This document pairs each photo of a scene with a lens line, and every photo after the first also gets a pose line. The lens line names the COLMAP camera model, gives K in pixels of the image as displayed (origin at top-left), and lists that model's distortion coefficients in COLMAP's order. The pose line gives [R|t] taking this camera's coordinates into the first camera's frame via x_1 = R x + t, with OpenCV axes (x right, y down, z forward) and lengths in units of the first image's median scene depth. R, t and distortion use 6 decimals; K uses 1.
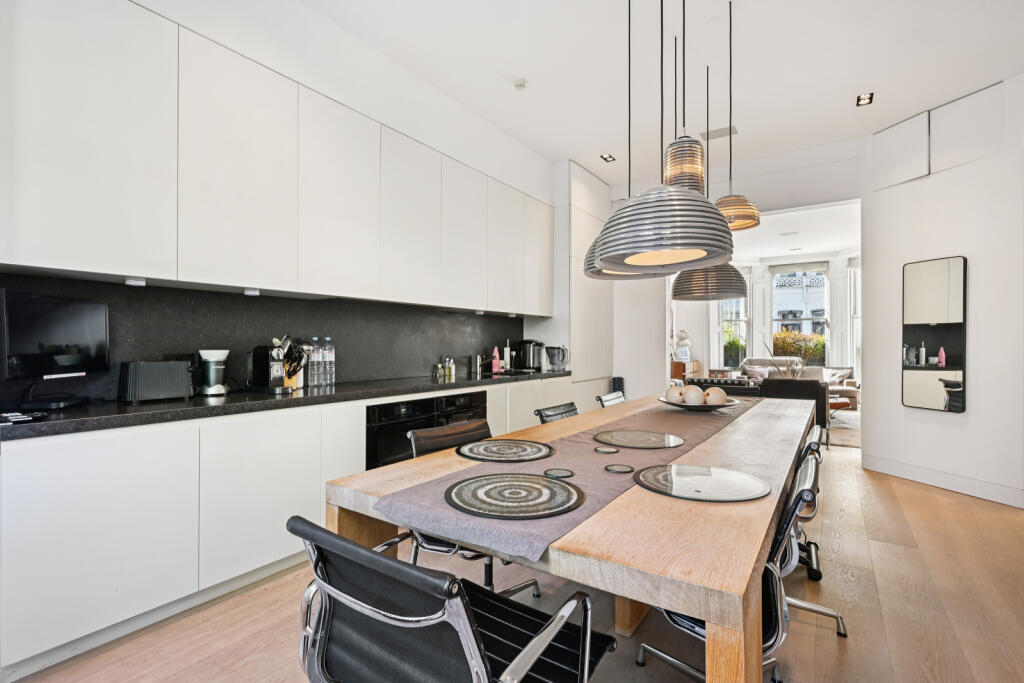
lens RADIAL K [[457.4, 0, 509.9], [0, 457.4, 343.7], [0, 0, 1]] dist [-0.004945, -0.000153]
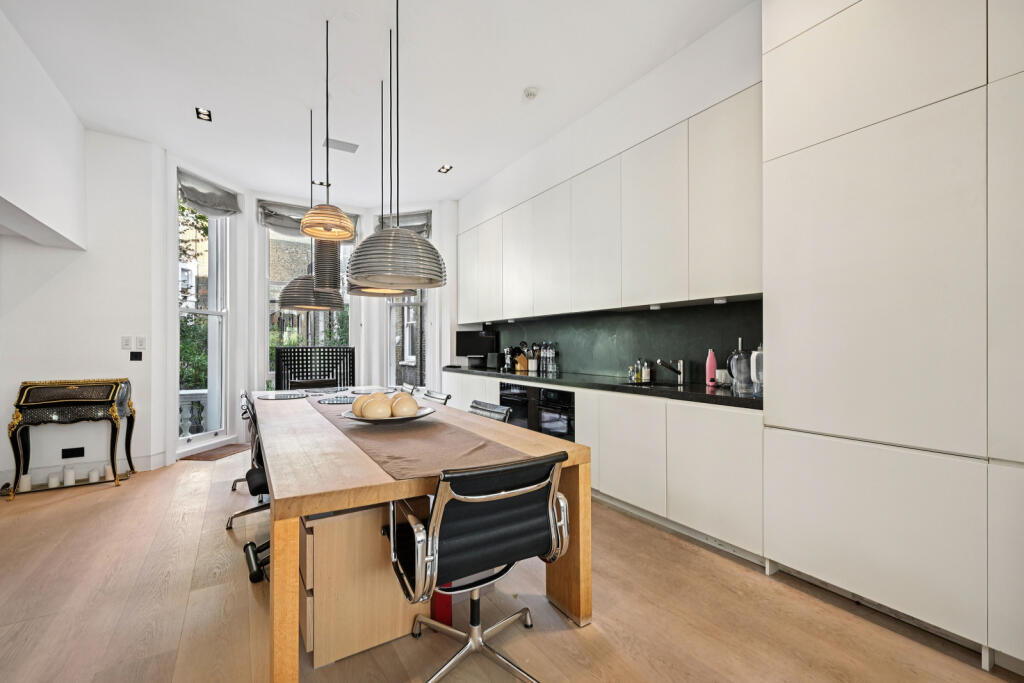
lens RADIAL K [[426.5, 0, 509.7], [0, 426.5, 343.5], [0, 0, 1]] dist [0.003432, 0.000051]
pose [[-0.375810, -0.005645, -0.926680, 0.863648], [0.002273, 0.999973, -0.007013, 0.002603], [0.926694, -0.004742, -0.375787, 1.221345]]
